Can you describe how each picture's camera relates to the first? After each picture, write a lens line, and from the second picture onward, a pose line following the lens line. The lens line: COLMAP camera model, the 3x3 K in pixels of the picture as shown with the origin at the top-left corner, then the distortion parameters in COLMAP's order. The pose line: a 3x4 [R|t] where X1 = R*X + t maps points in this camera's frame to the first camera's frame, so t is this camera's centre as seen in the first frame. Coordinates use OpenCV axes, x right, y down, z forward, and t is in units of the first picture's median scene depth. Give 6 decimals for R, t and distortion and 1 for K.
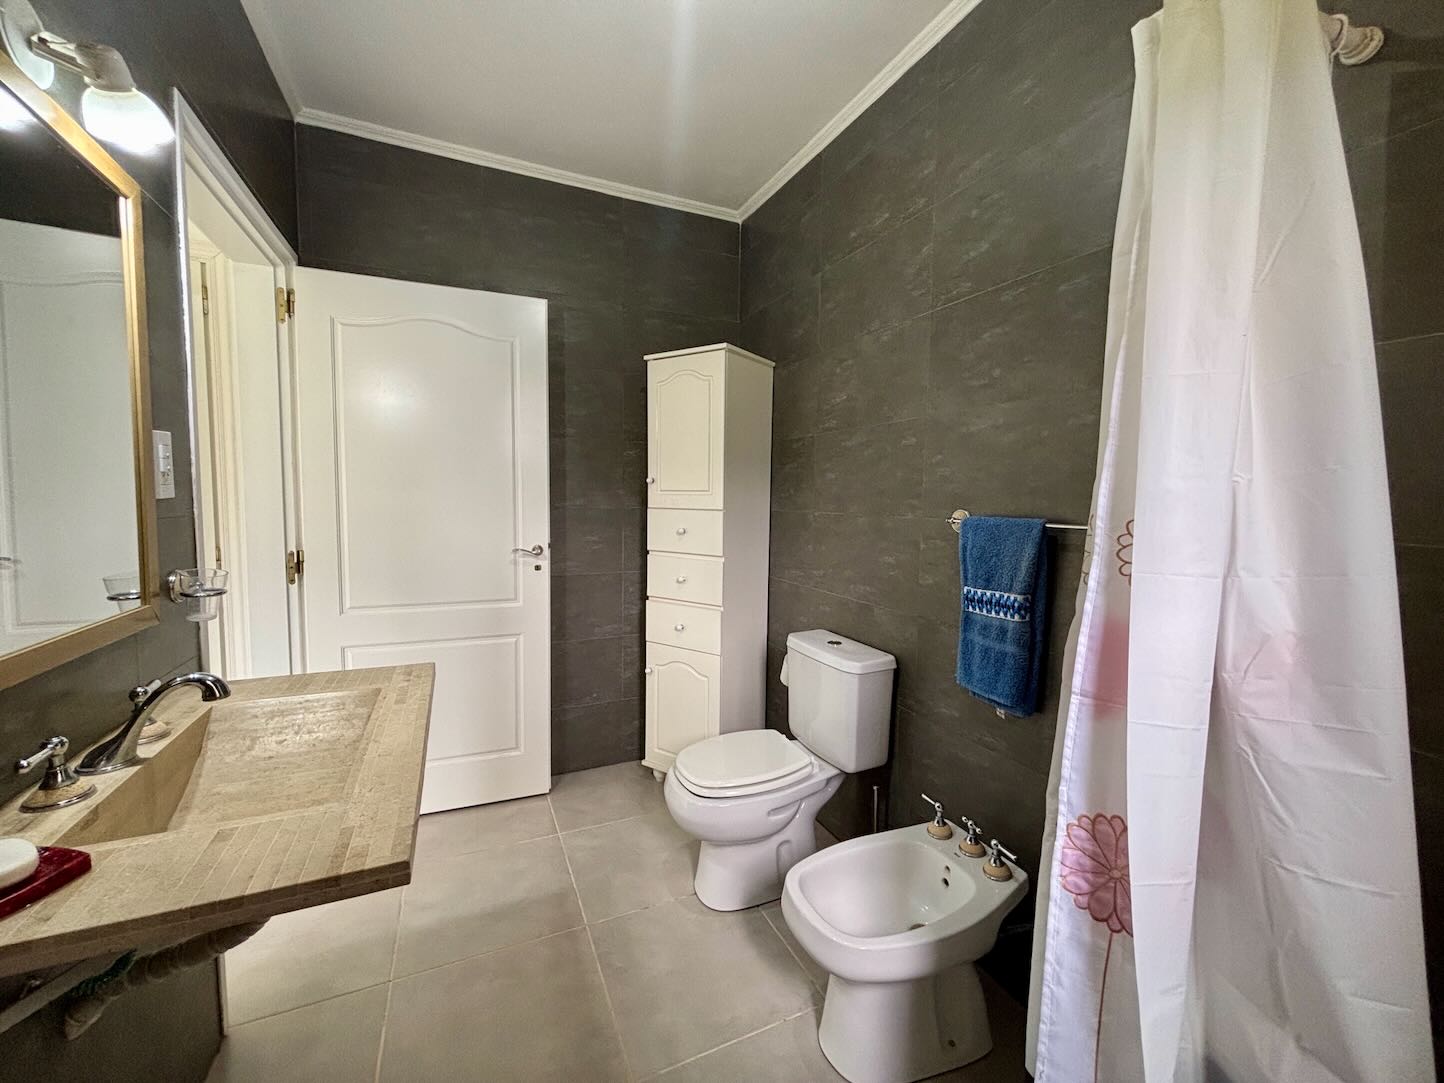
lens RADIAL K [[577.3, 0, 719.2], [0, 577.3, 540.8], [0, 0, 1]] dist [0.001941, -0.000632]
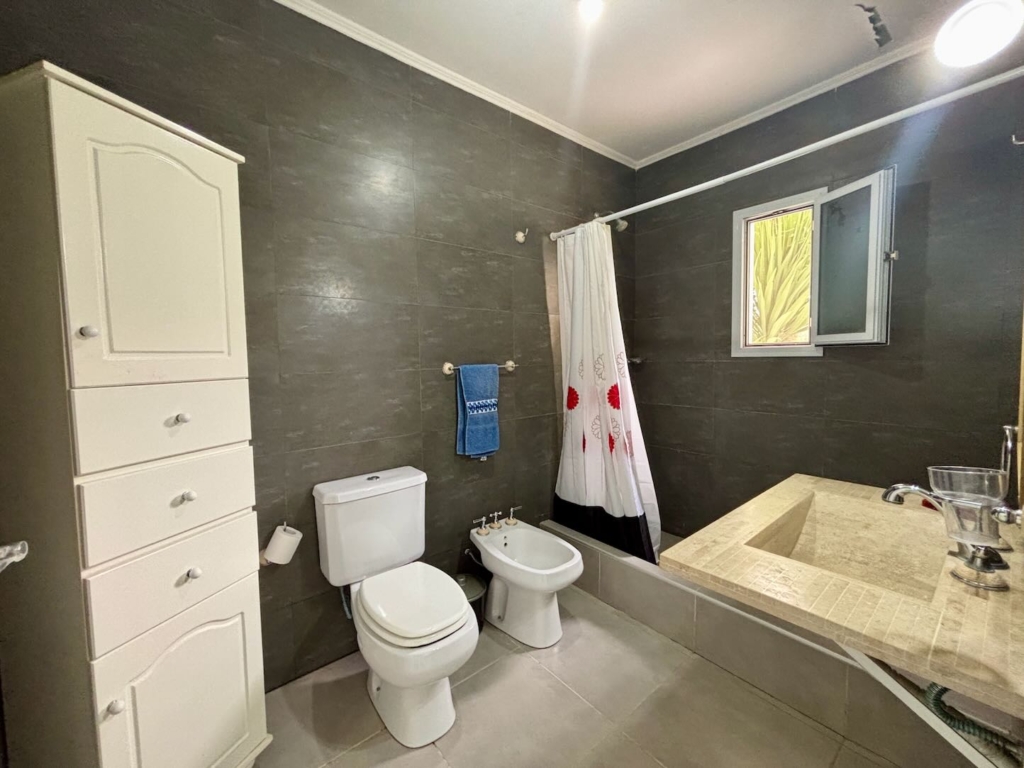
lens RADIAL K [[409.4, 0, 510.0], [0, 409.4, 383.5], [0, 0, 1]] dist [0.001941, -0.000632]
pose [[-0.258252, -0.074329, 0.963214, -0.858819], [0.086497, 0.991252, 0.099684, -0.099456], [-0.962198, 0.109058, -0.249564, 1.153402]]
